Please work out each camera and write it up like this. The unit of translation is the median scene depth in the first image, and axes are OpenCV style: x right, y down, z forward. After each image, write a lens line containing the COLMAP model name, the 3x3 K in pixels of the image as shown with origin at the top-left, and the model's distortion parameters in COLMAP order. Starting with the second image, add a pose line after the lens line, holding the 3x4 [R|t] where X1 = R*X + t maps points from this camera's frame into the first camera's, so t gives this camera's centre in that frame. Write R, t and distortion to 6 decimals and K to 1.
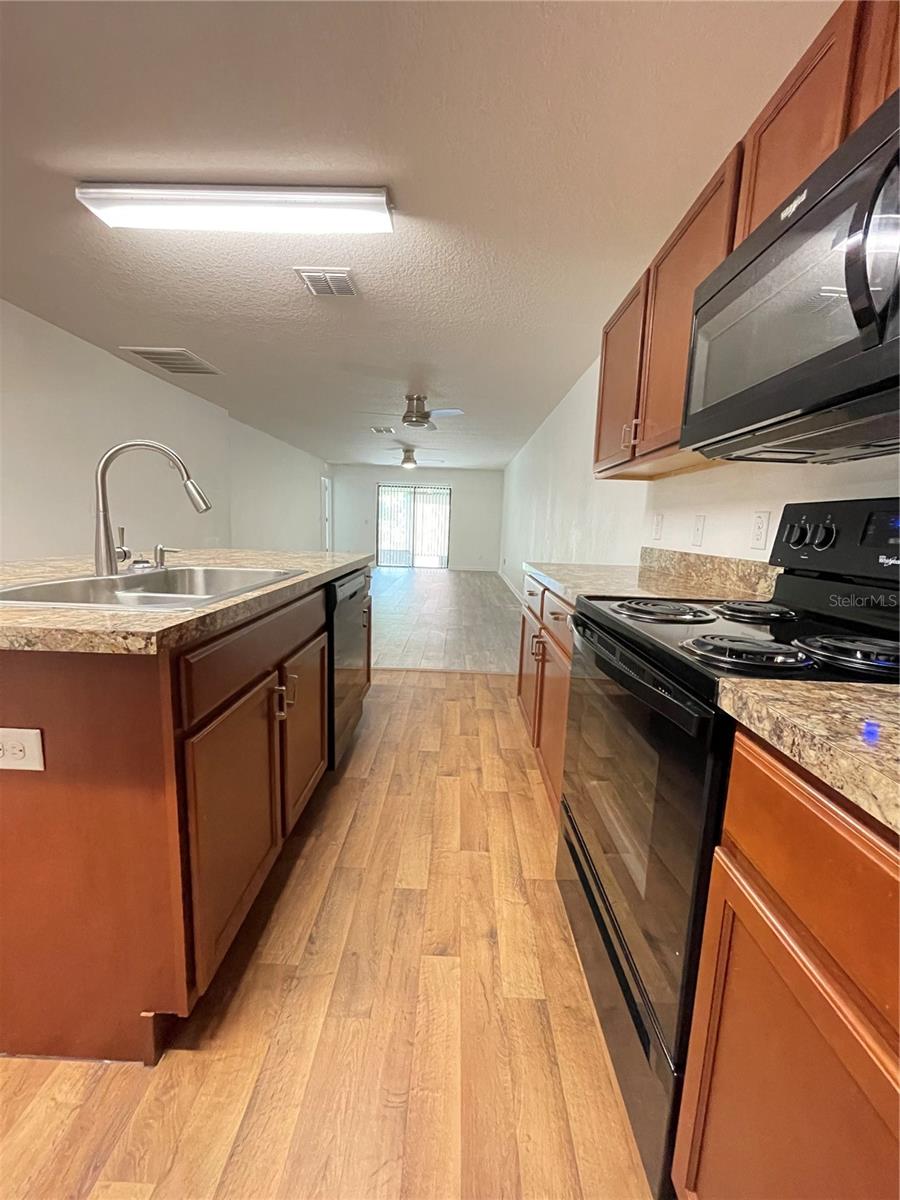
lens RADIAL K [[487.8, 0, 452.0], [0, 487.8, 600.5], [0, 0, 1]] dist [-0.004433, 0.001094]
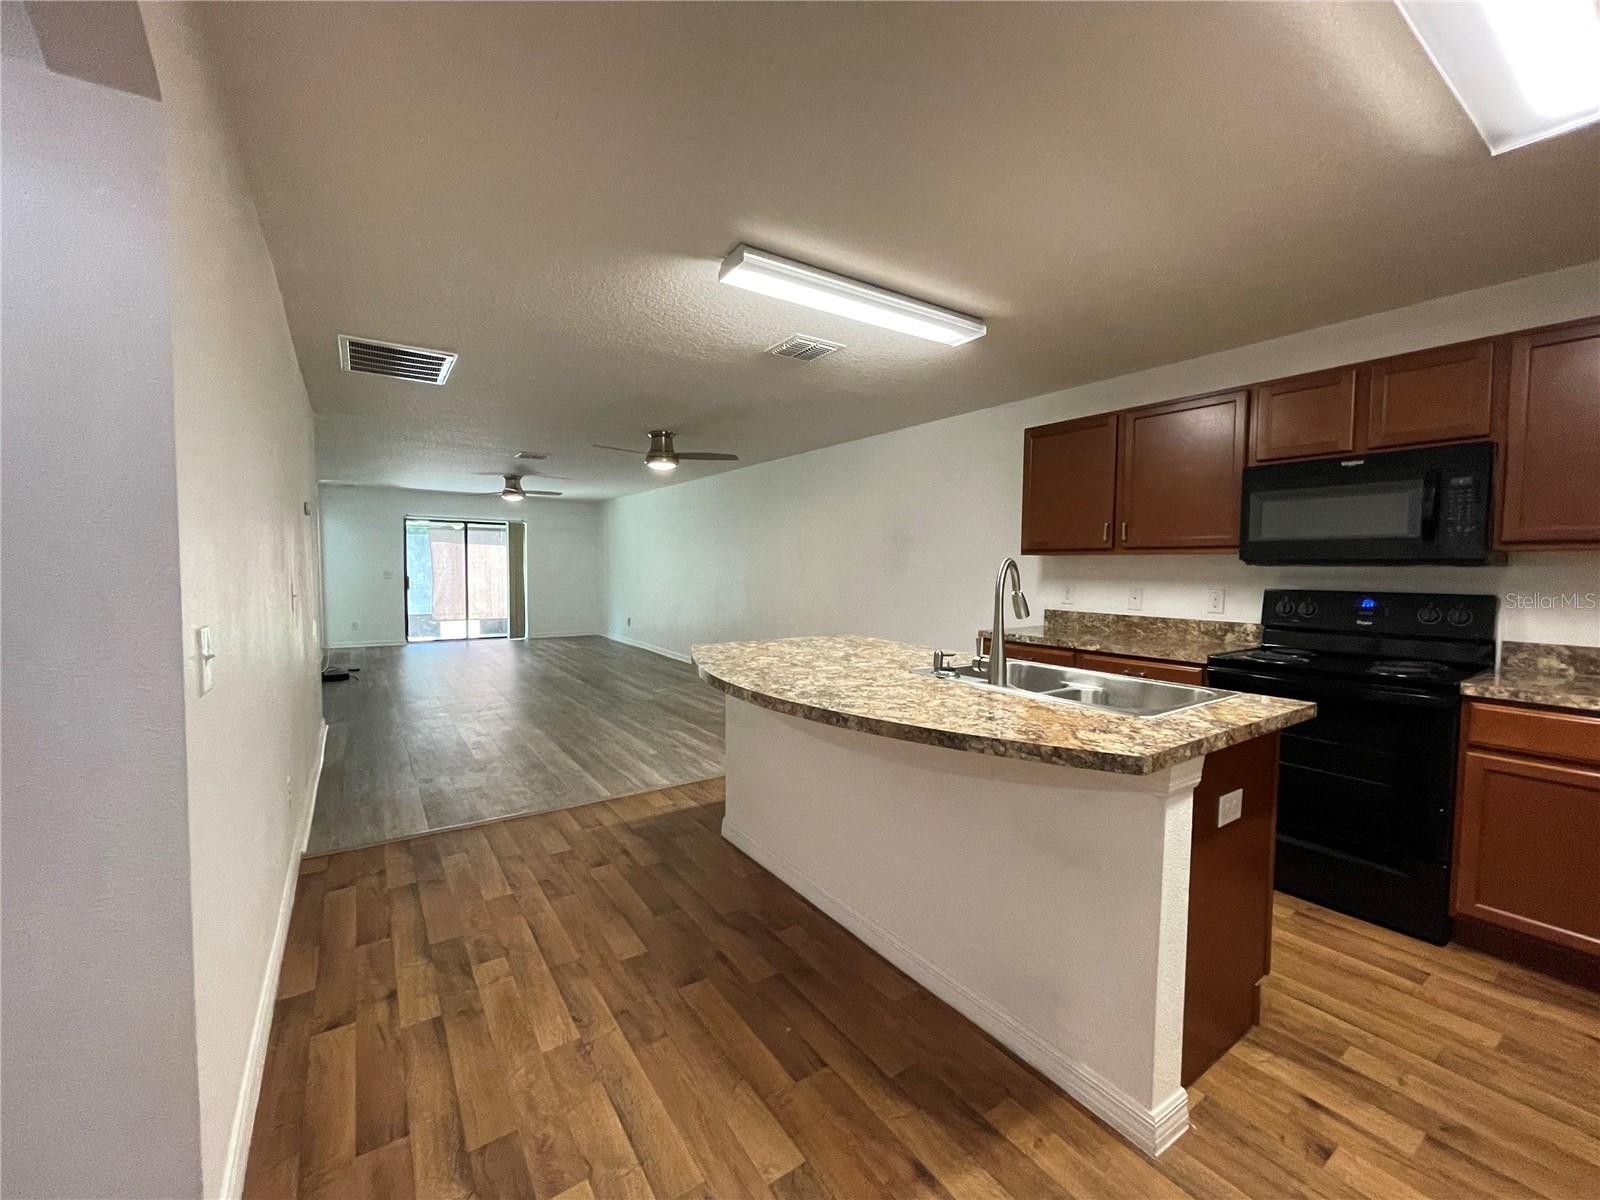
lens RADIAL K [[650.4, 0, 791.0], [0, 650.4, 604.9], [0, 0, 1]] dist [-0.004433, 0.001094]
pose [[0.815870, -0.061317, 0.574975, -0.314979], [0.108027, 0.993018, -0.047388, -0.034264], [-0.568055, 0.100775, 0.816797, 0.014372]]
